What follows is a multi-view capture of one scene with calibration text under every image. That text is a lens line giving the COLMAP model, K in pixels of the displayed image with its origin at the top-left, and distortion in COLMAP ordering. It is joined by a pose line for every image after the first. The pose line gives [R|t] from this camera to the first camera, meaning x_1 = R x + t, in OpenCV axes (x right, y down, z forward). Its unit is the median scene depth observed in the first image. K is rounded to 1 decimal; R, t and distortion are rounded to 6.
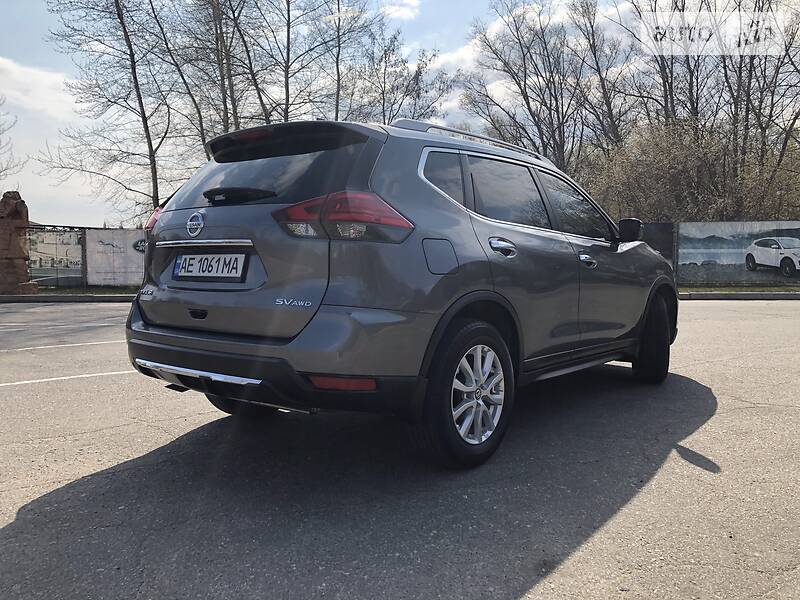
lens RADIAL K [[644.7, 0, 393.6], [0, 644.7, 297.6], [0, 0, 1]] dist [0.053723, -0.052128]
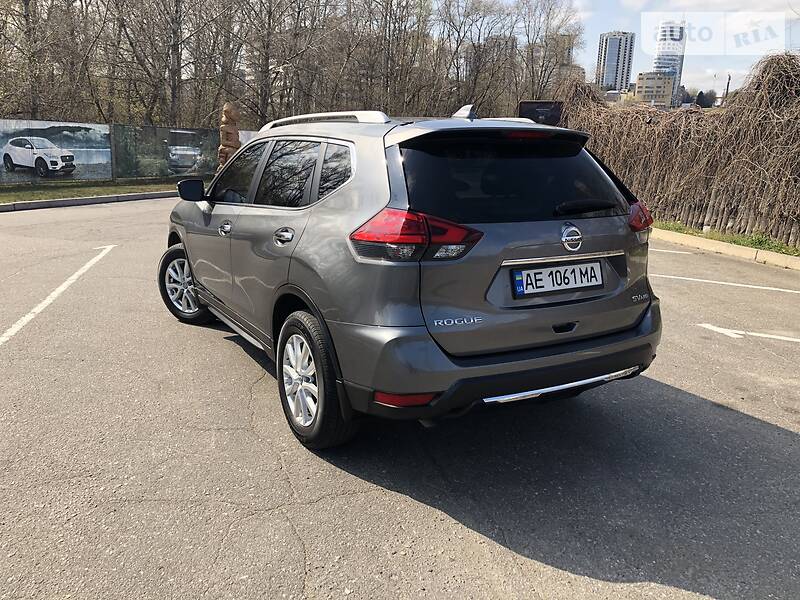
lens RADIAL K [[644.7, 0, 395.7], [0, 644.7, 298.7], [0, 0, 1]] dist [0.053723, -0.052128]
pose [[0.363146, -0.204144, 0.909093, -1.296196], [0.042704, 0.978324, 0.202631, -0.231935], [-0.930753, -0.034763, 0.363992, 0.887587]]
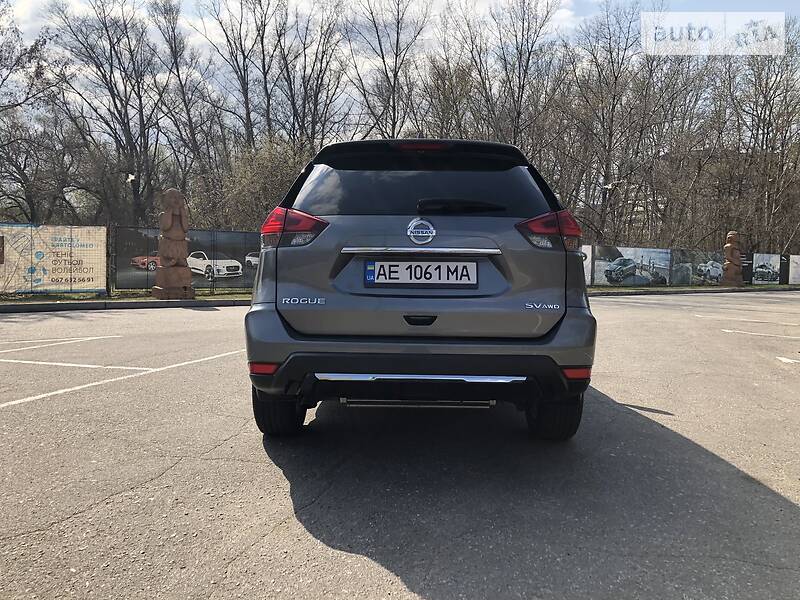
lens RADIAL K [[644.7, 0, 405.2], [0, 644.7, 295.8], [0, 0, 1]] dist [0.053723, -0.052128]
pose [[0.786858, -0.015386, 0.616943, -0.942178], [0.024394, 0.999683, -0.006182, -0.008044], [-0.616652, 0.019914, 0.786984, 0.228398]]
